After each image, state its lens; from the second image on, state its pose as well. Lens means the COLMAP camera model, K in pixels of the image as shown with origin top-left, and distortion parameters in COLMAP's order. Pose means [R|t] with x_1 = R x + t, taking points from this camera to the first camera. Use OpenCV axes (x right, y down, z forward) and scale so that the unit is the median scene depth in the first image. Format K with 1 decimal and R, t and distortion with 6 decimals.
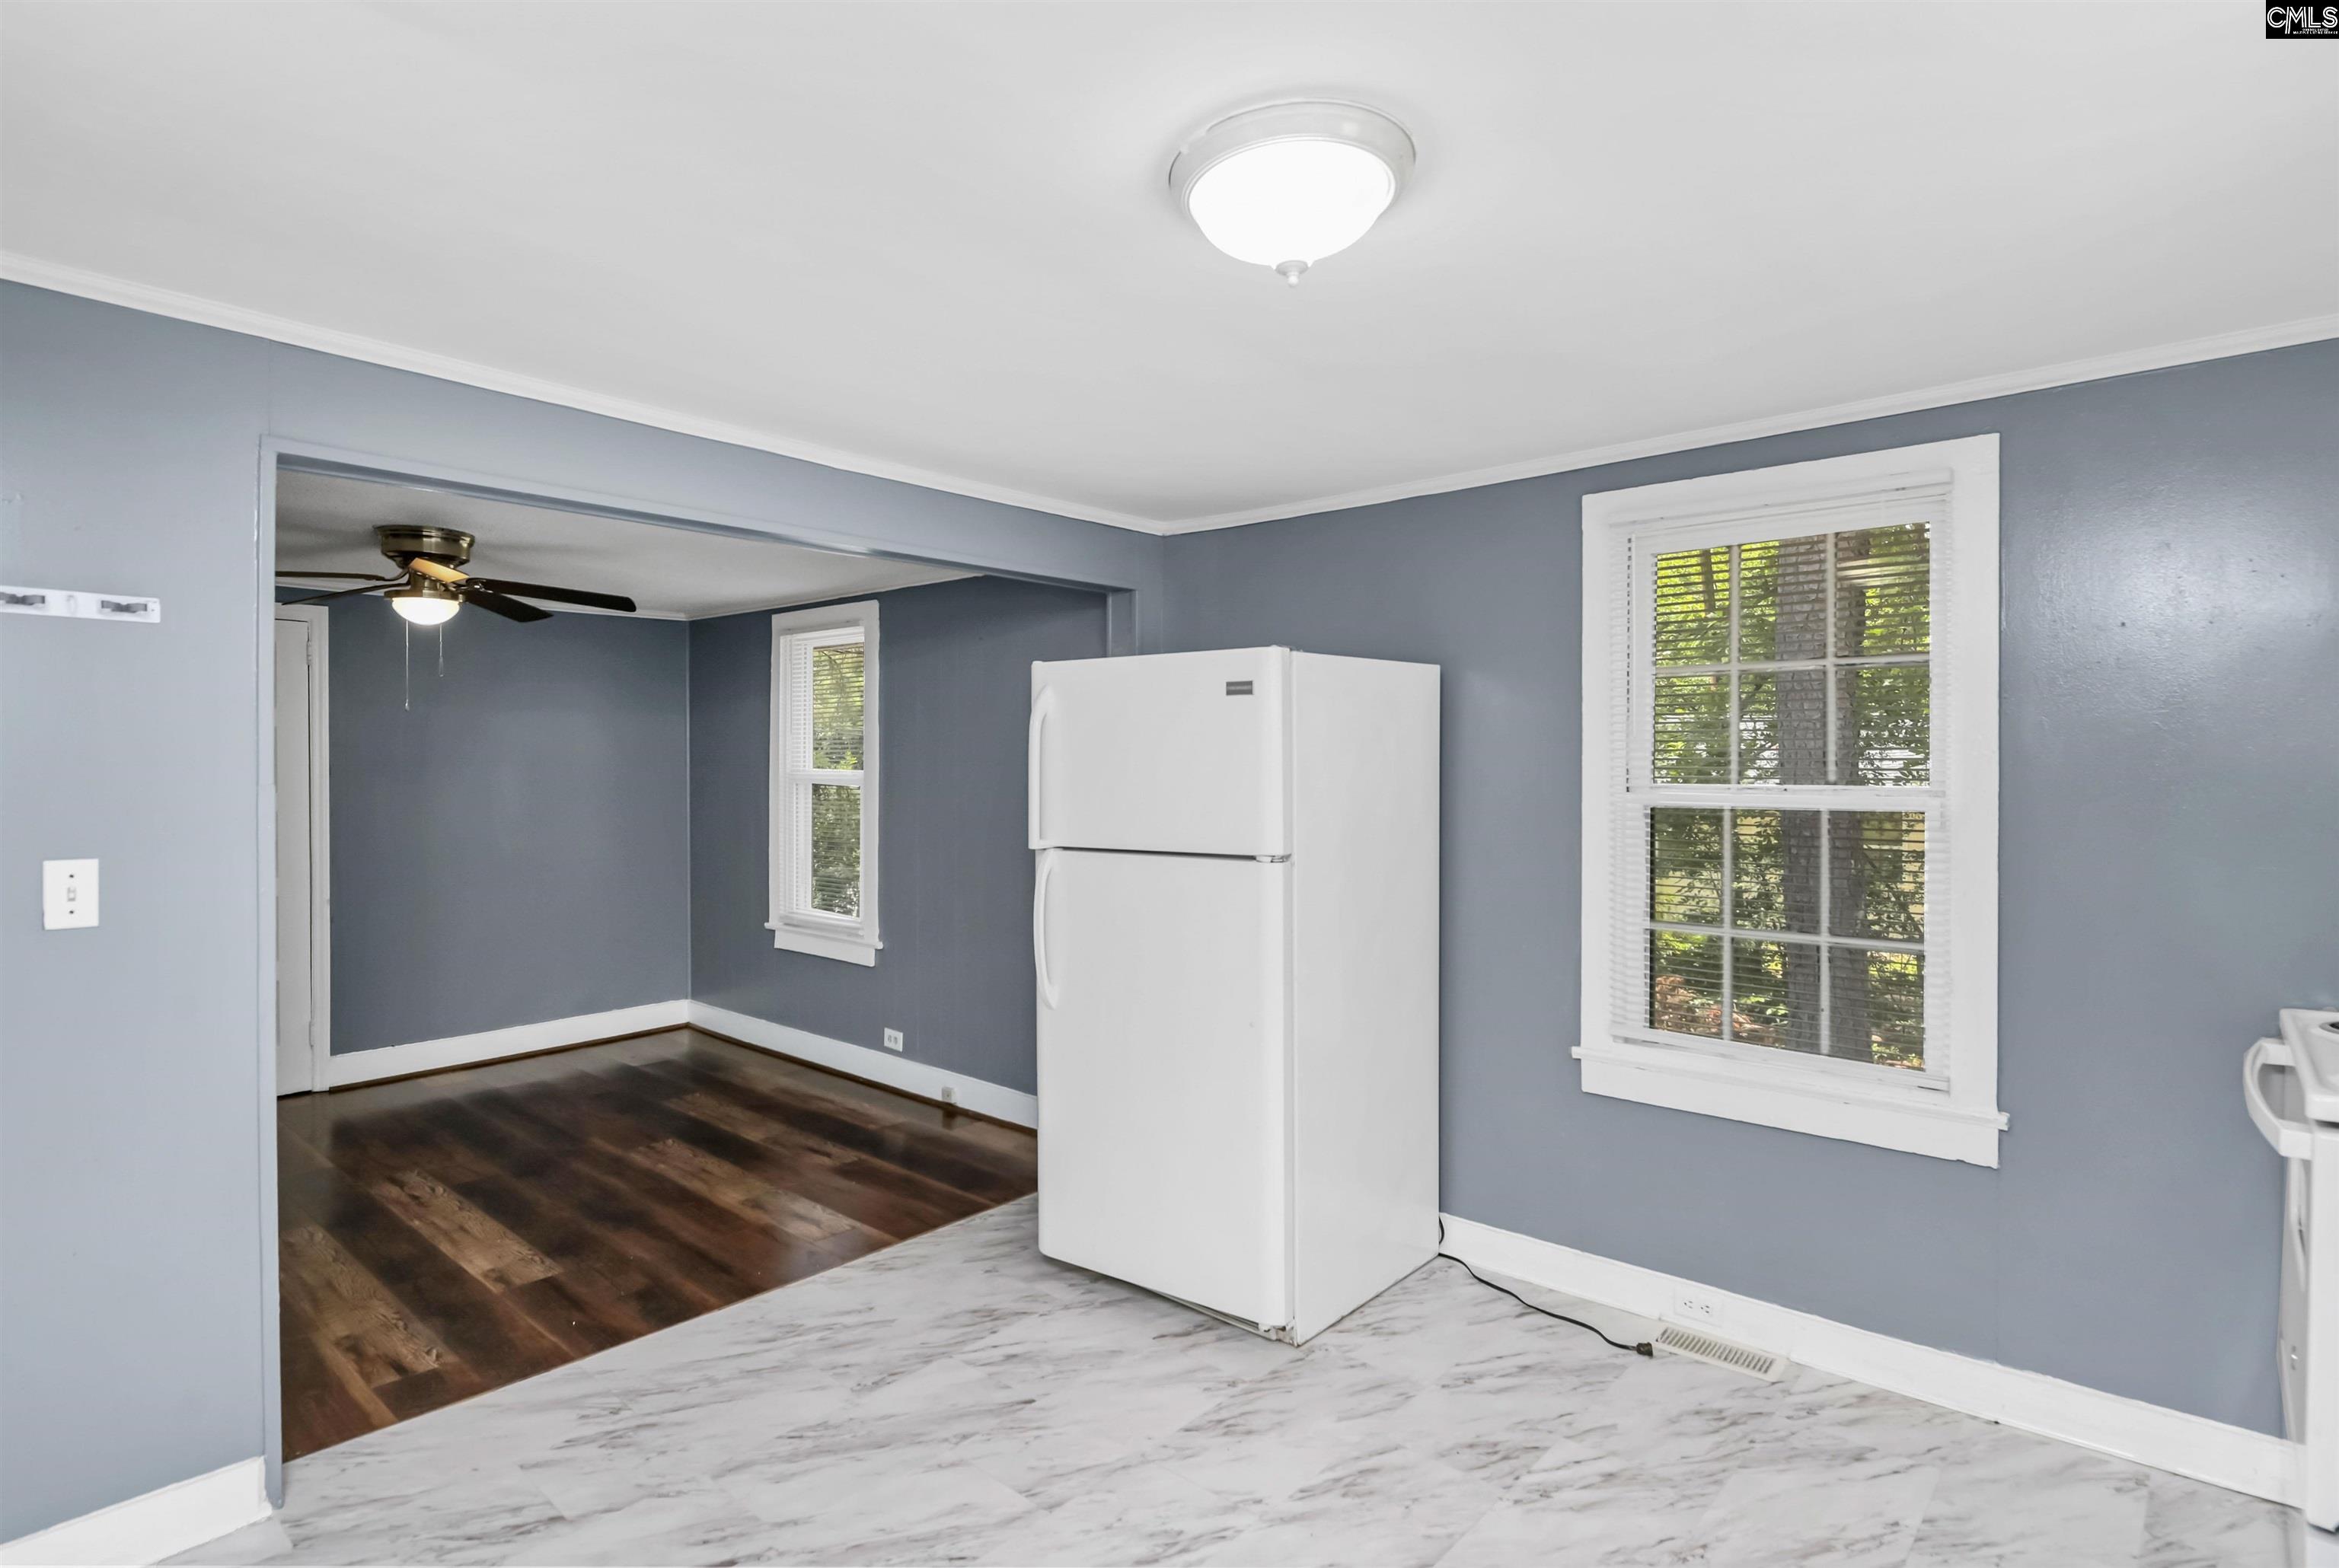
lens RADIAL K [[1202.5, 0, 1156.9], [0, 1202.5, 771.2], [0, 0, 1]] dist [0.008201, -0.005432]
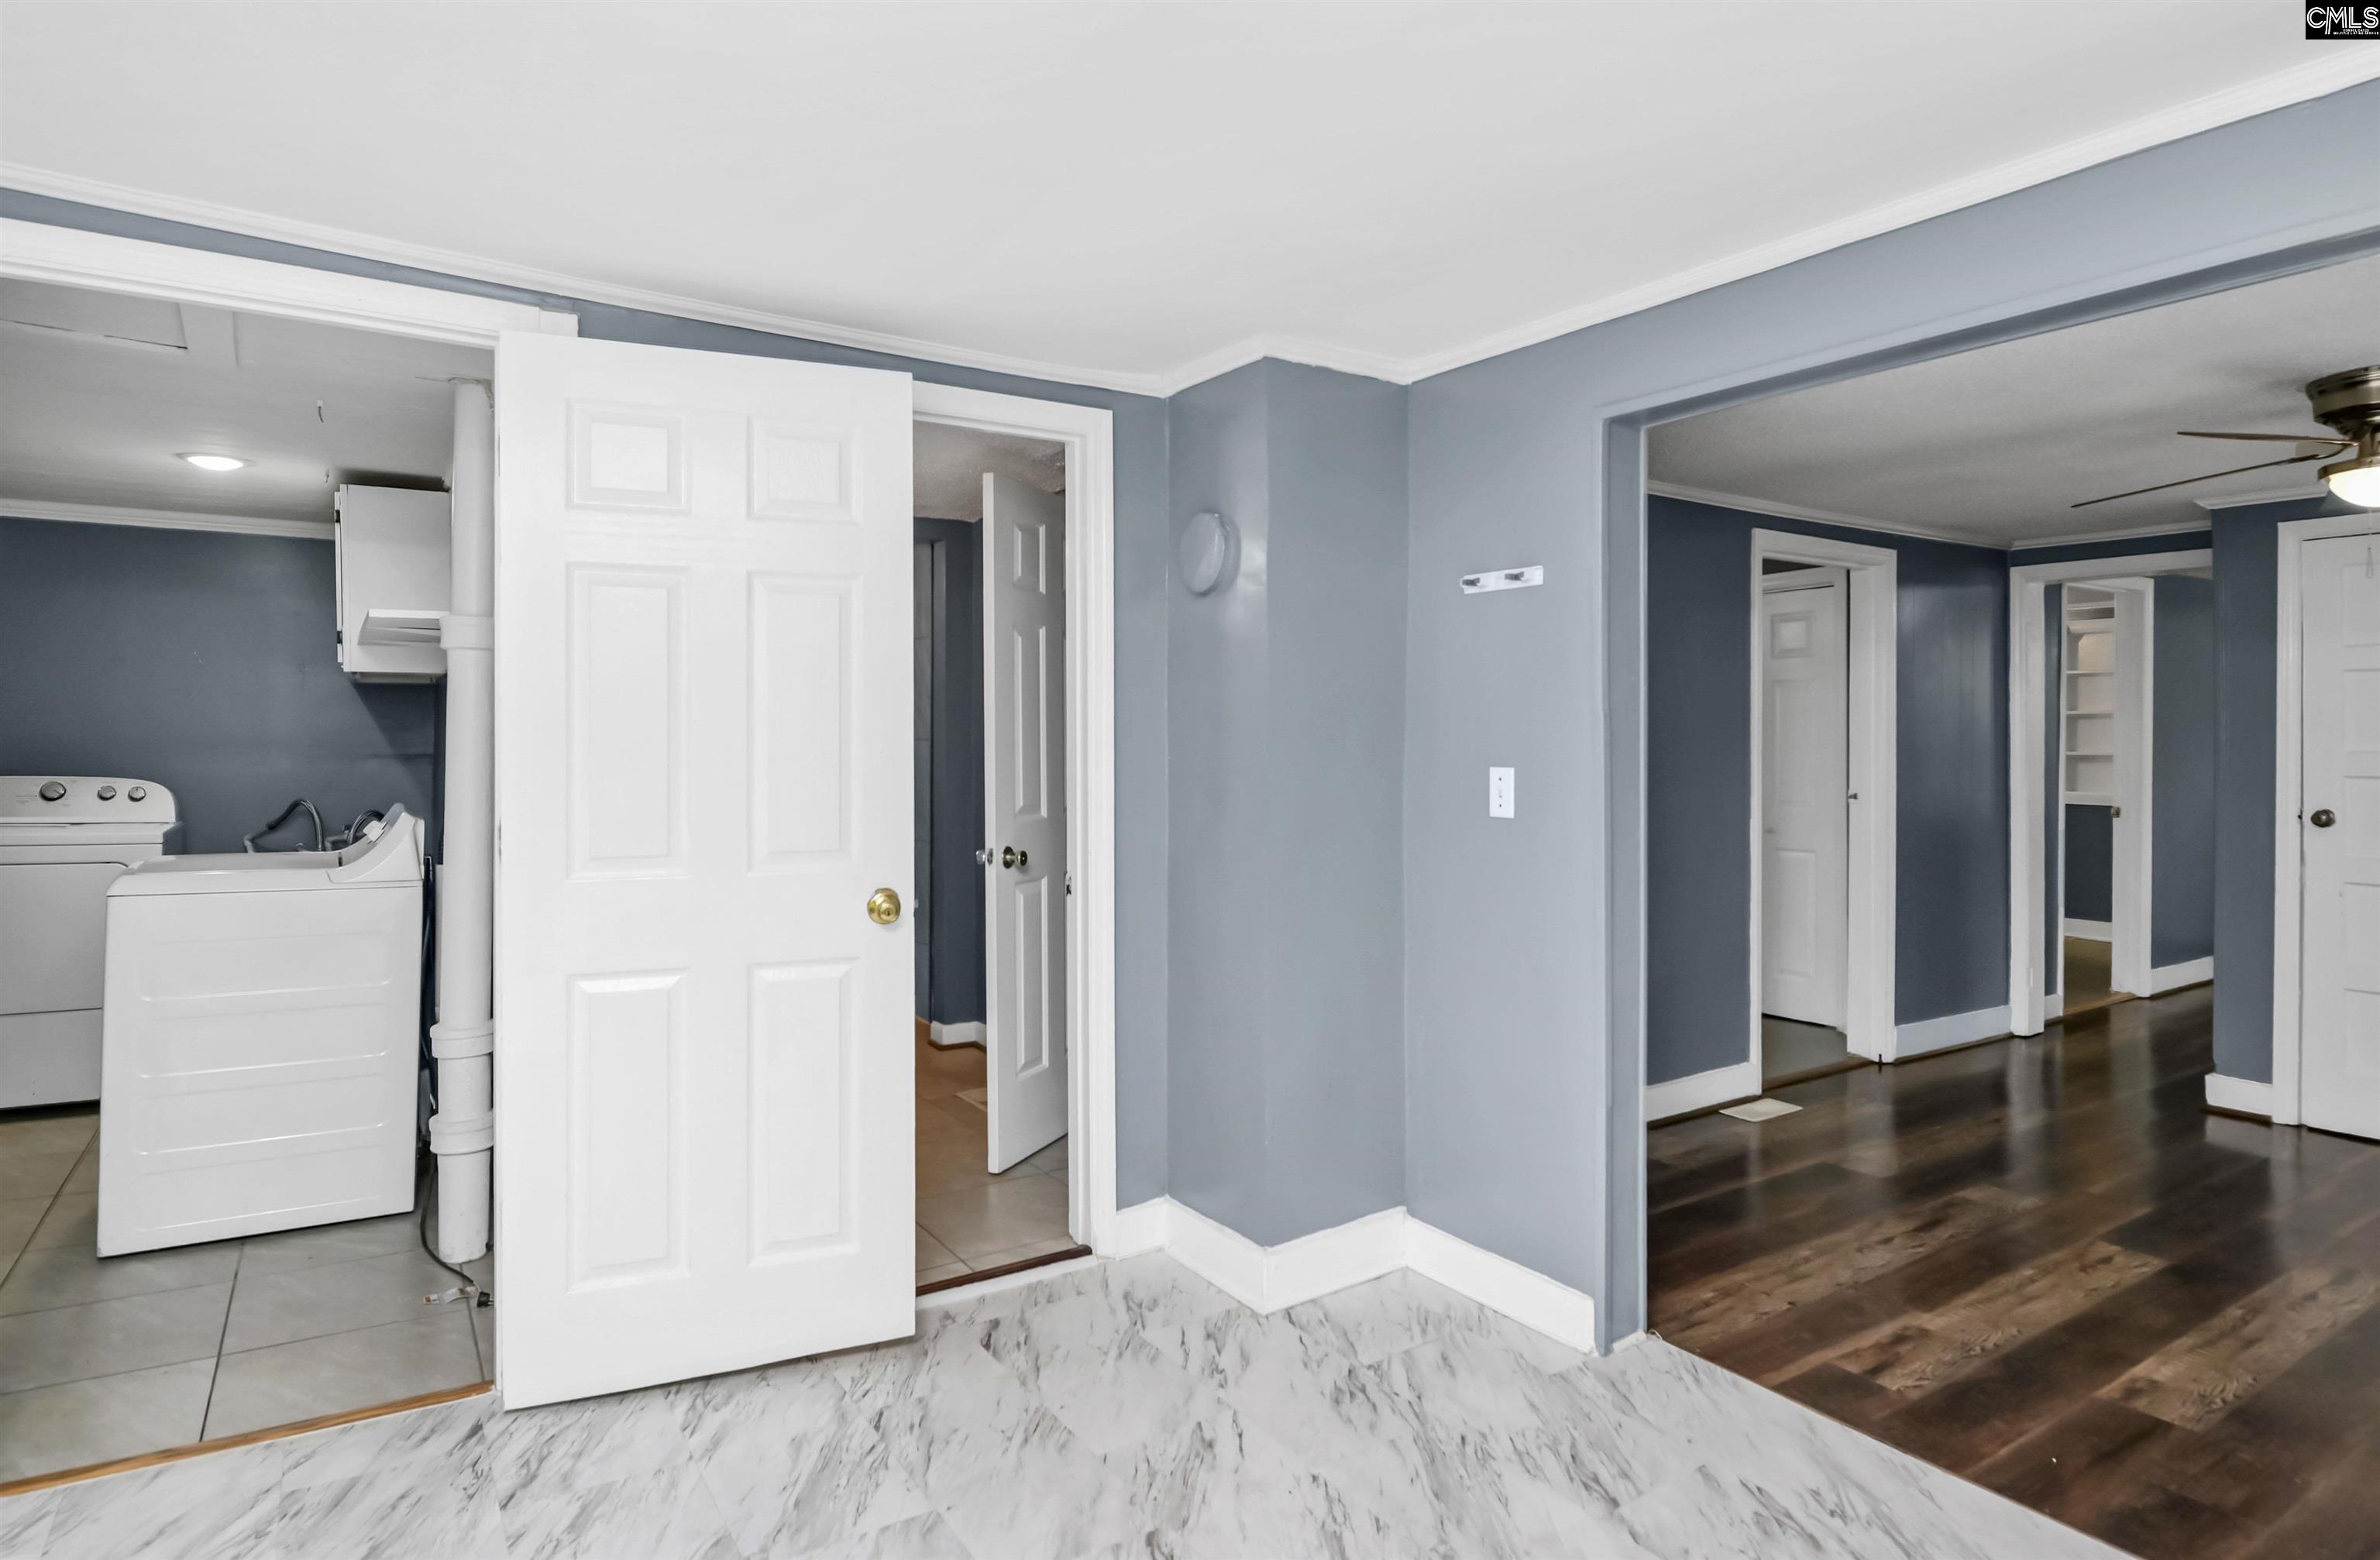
lens RADIAL K [[1303.8, 0, 1200.5], [0, 1303.8, 770.4], [0, 0, 1]] dist [-0.003485, -0.000647]
pose [[-0.246159, 0.017535, -0.969071, 0.415574], [-0.012933, 0.999688, 0.021374, 0.035794], [0.969143, 0.017794, -0.245855, 0.728860]]
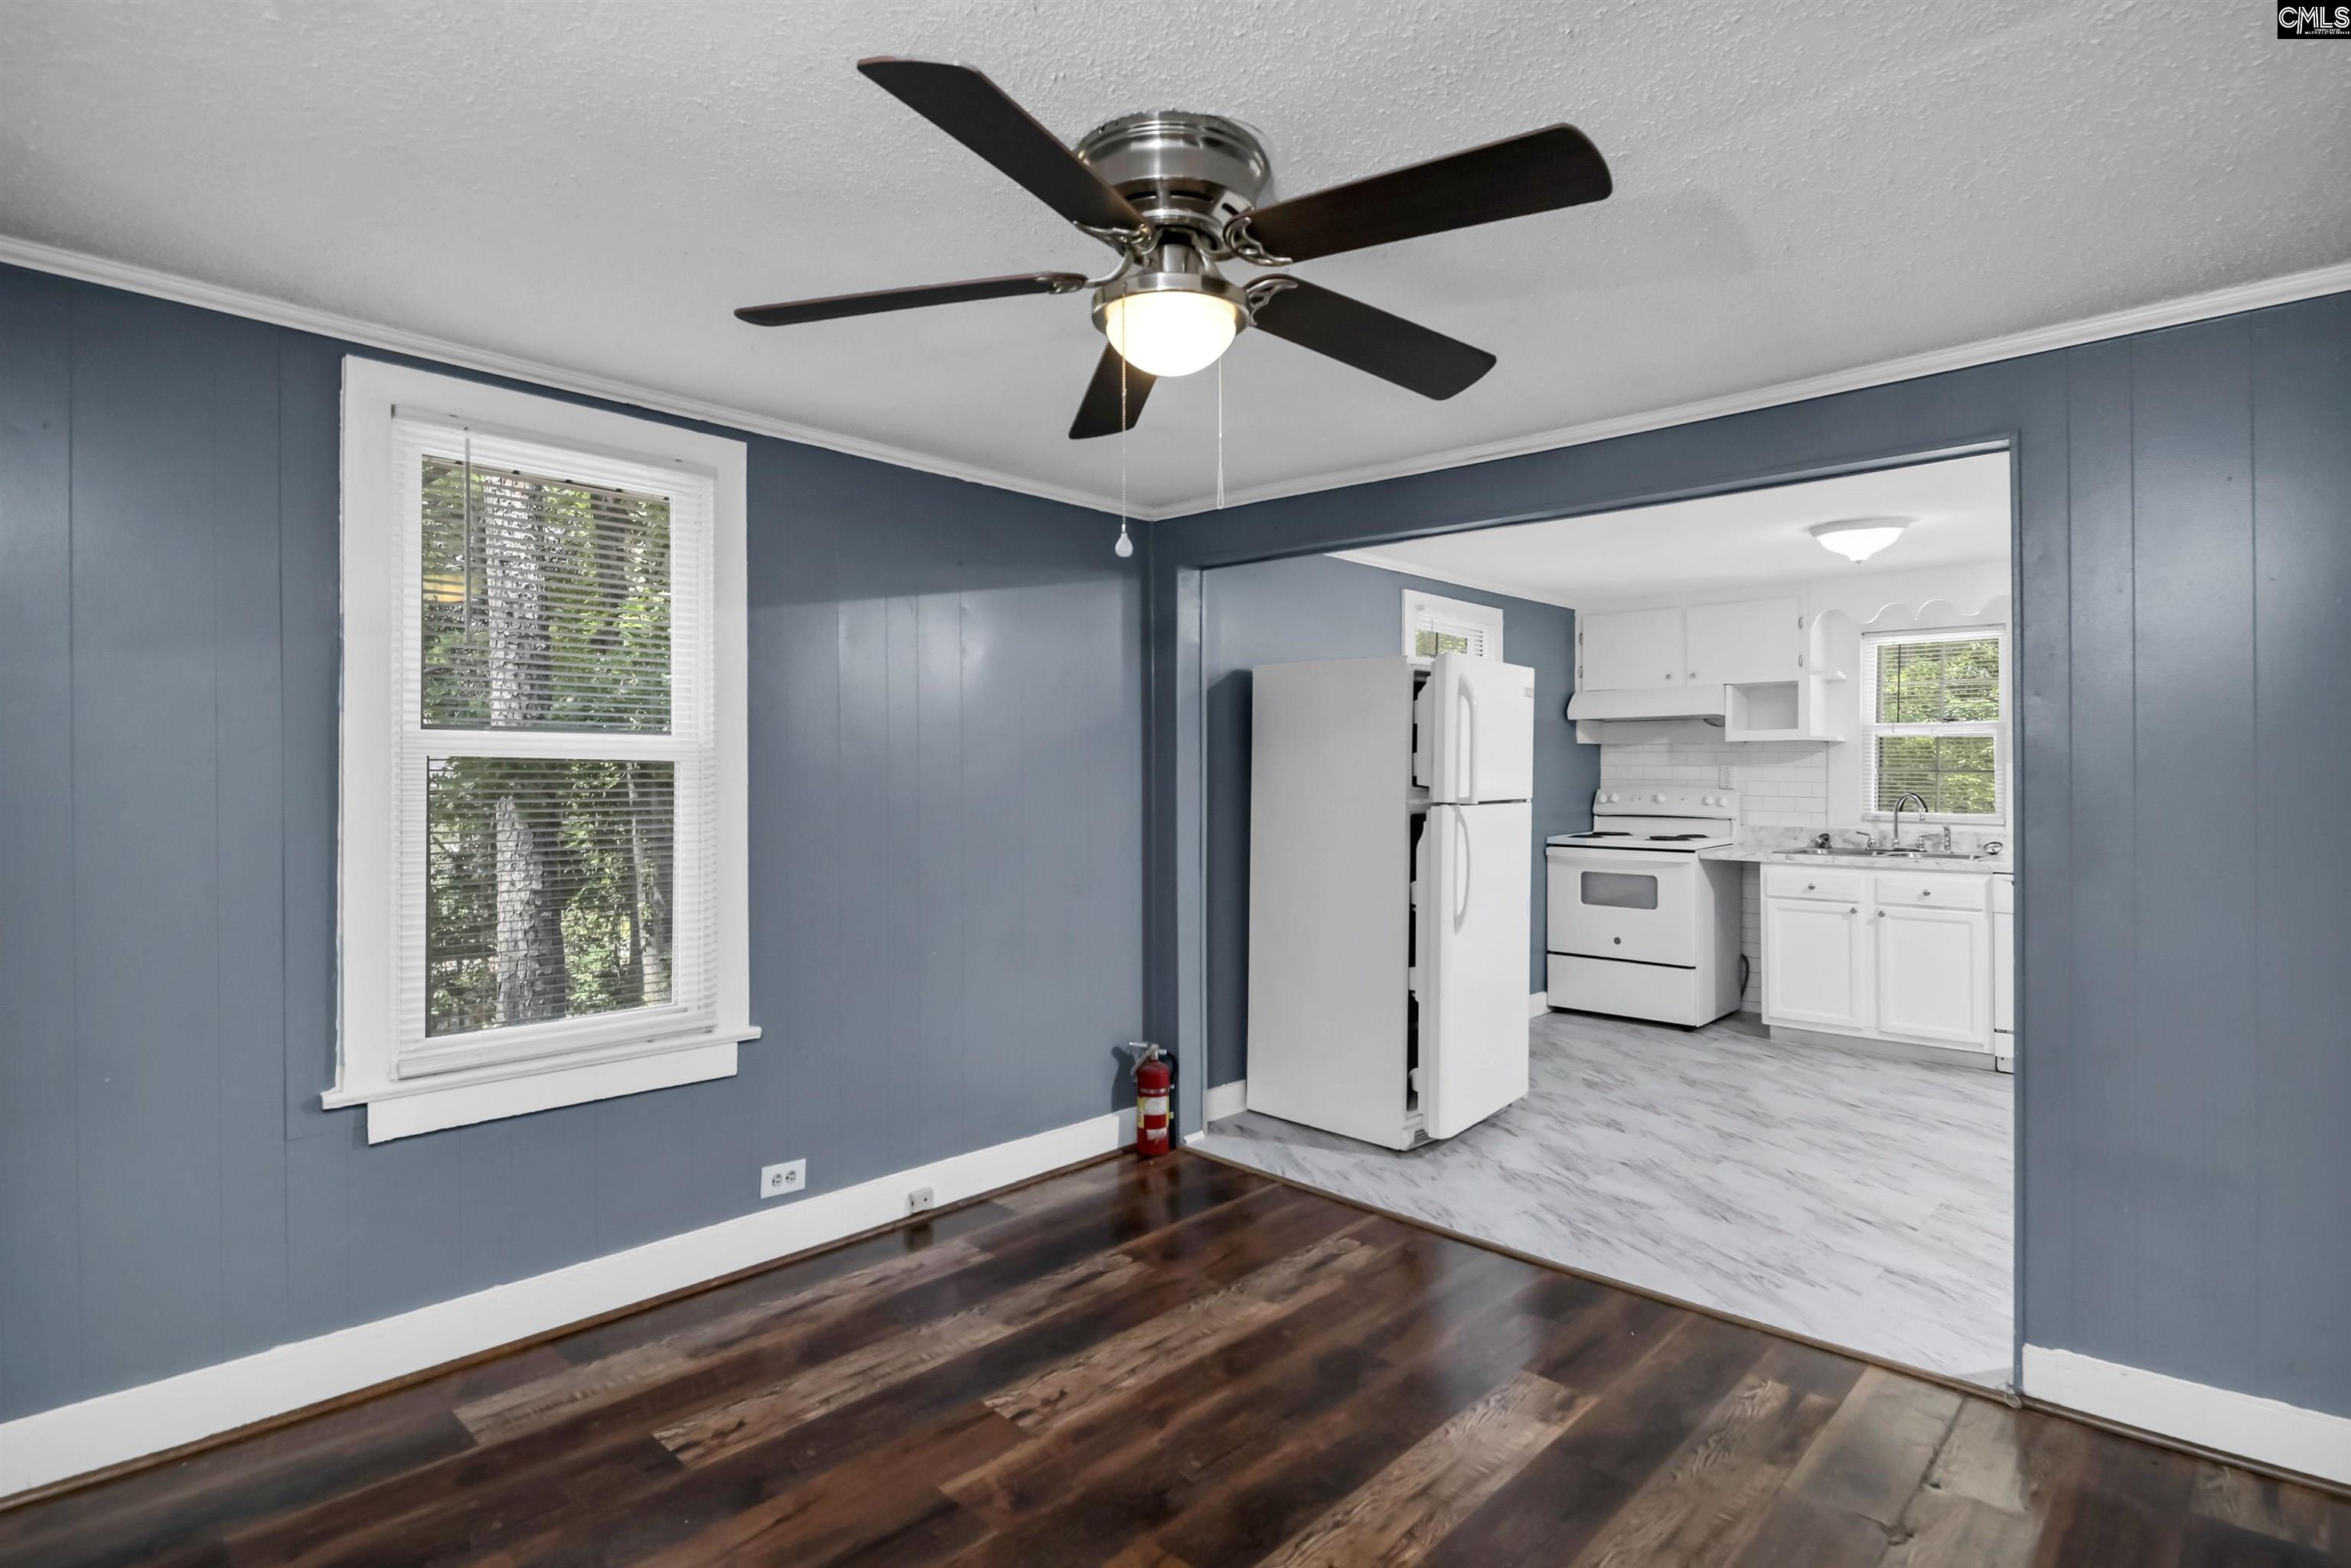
lens RADIAL K [[1208.8, 0, 1212.6], [0, 1208.8, 769.4], [0, 0, 1]] dist [0.008201, -0.005432]
pose [[-0.008786, 0.005431, 0.999947, -1.481386], [0.003908, 0.999978, -0.005397, 0.037433], [-0.999954, 0.003861, -0.008807, 1.402631]]
